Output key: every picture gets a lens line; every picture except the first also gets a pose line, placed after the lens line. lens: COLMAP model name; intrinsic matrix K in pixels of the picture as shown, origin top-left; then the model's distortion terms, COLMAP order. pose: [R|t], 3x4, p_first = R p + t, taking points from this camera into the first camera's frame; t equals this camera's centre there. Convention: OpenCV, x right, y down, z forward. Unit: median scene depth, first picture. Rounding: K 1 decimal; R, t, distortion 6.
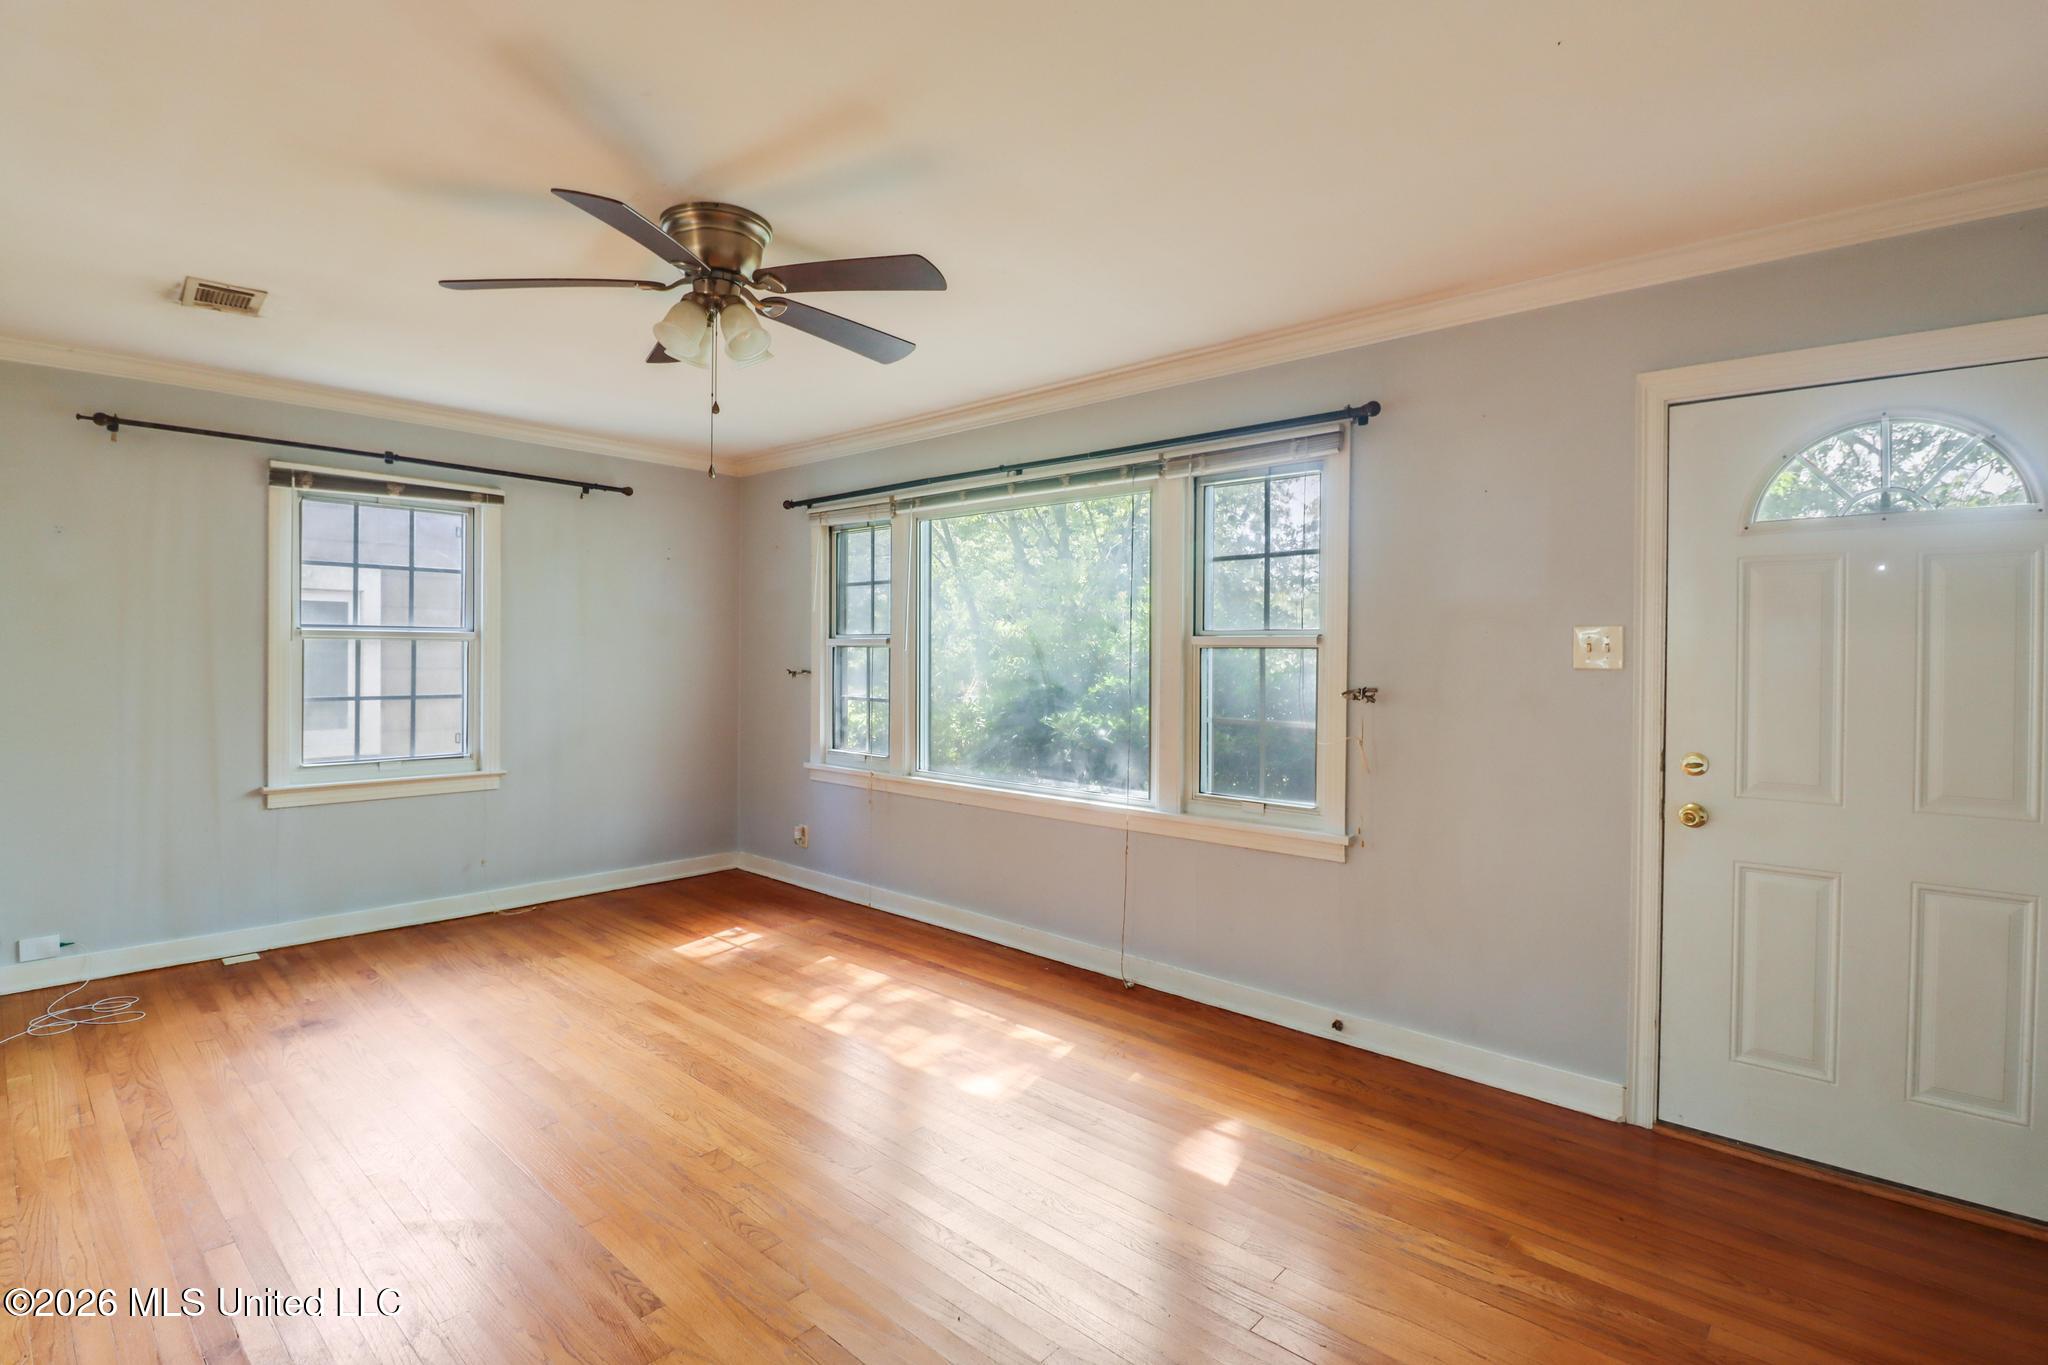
lens RADIAL K [[966.1, 0, 1004.5], [0, 966.1, 648.4], [0, 0, 1]] dist [-0.001151, -0.013958]
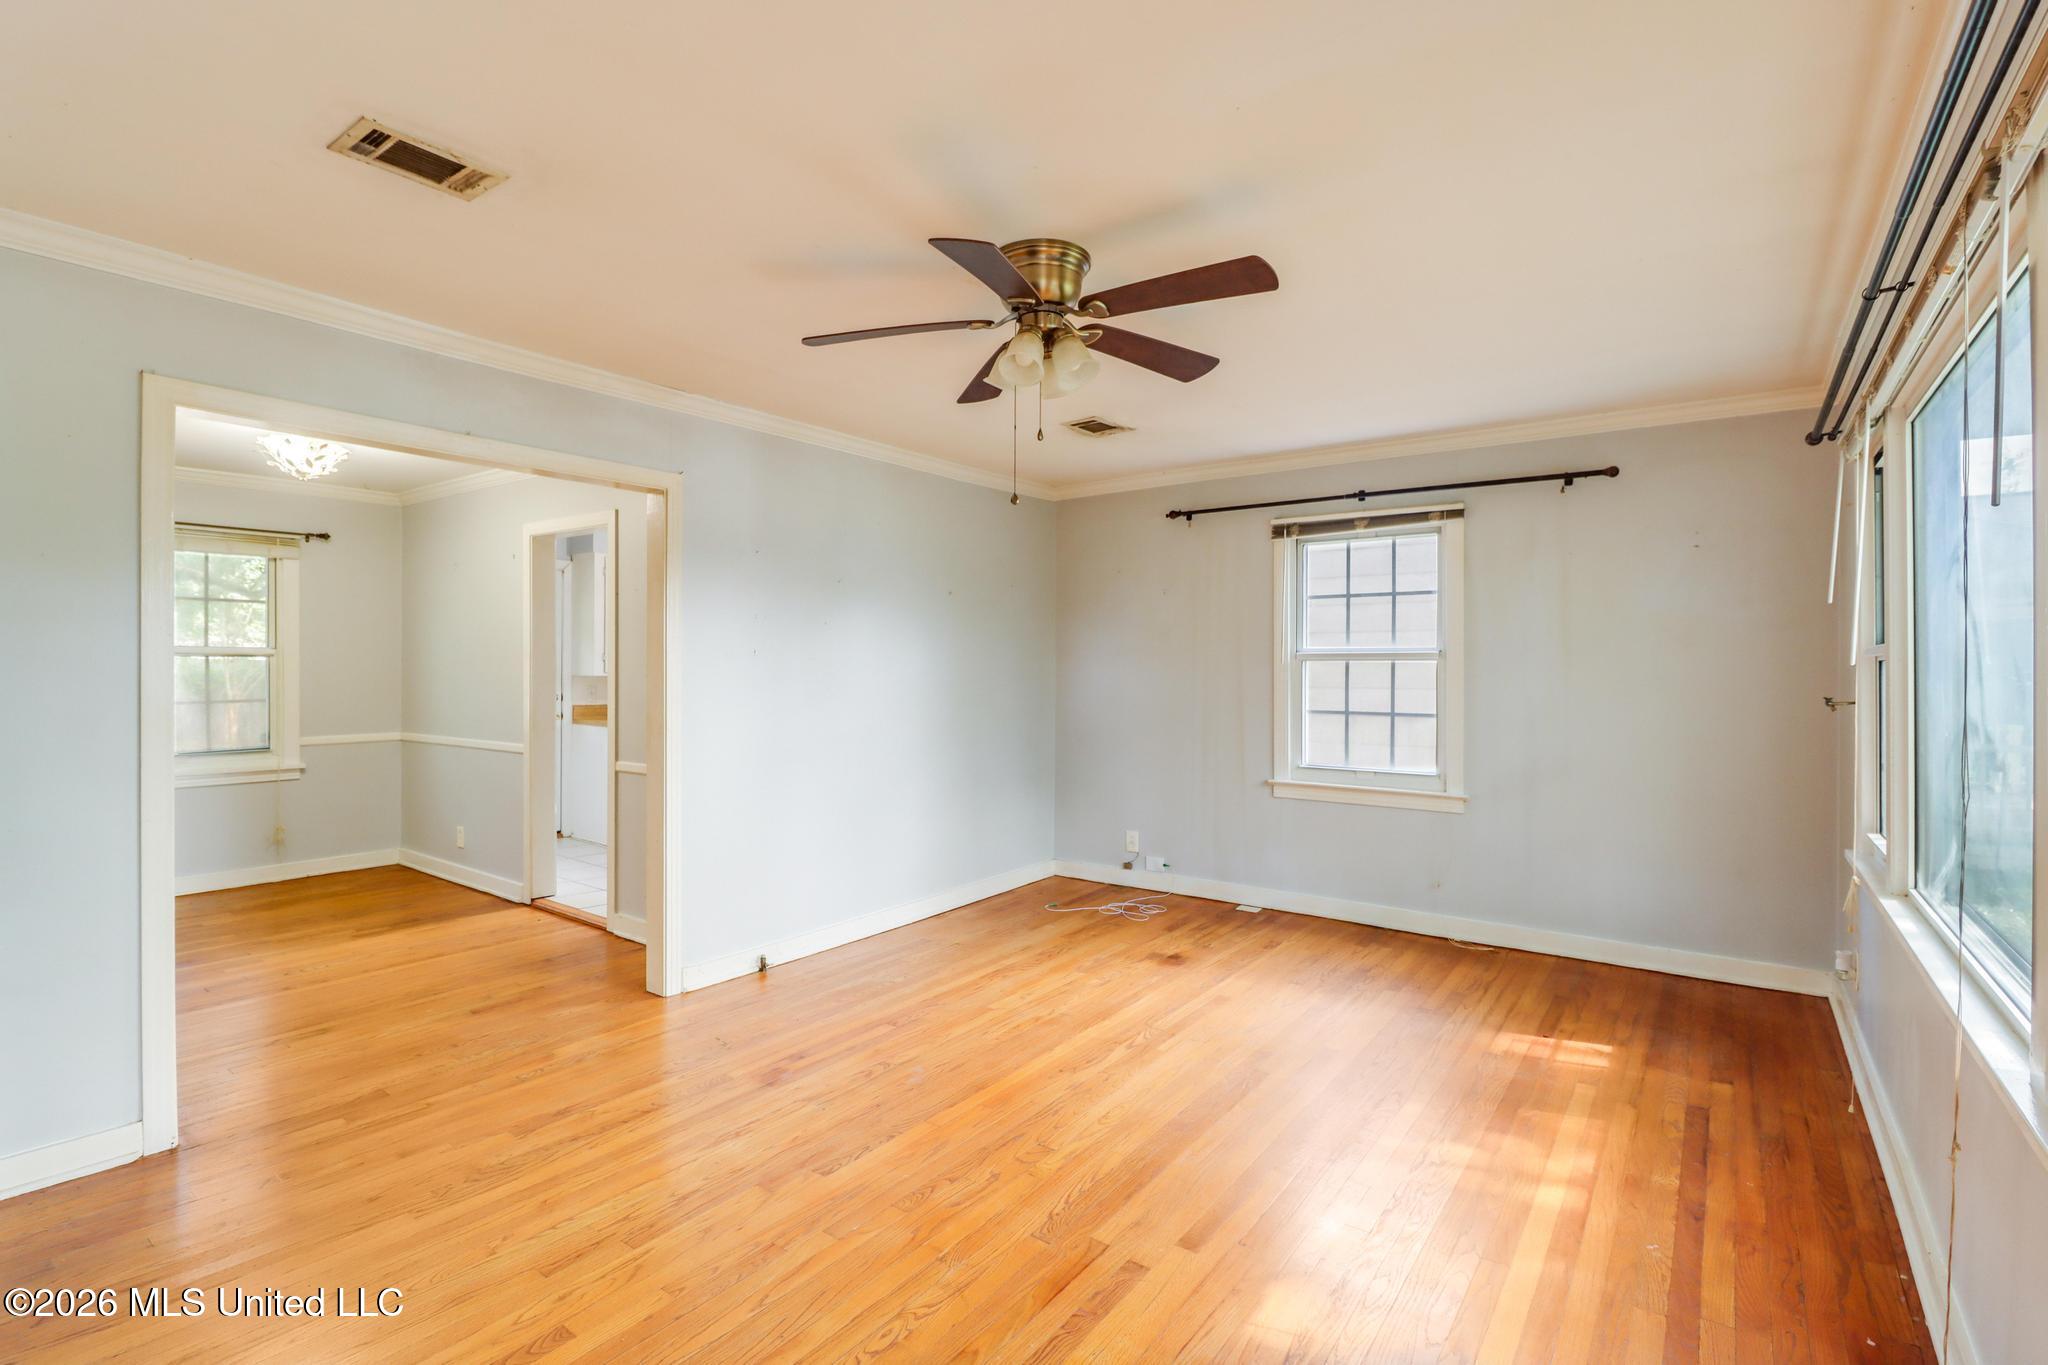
lens RADIAL K [[966.6, 0, 1011.2], [0, 966.6, 665.8], [0, 0, 1]] dist [-0.002132, -0.013579]
pose [[0.092646, -0.008604, -0.995662, 0.442916], [0.004328, 0.999957, -0.008238, 0.004596], [0.995690, -0.003546, 0.092679, 0.519199]]
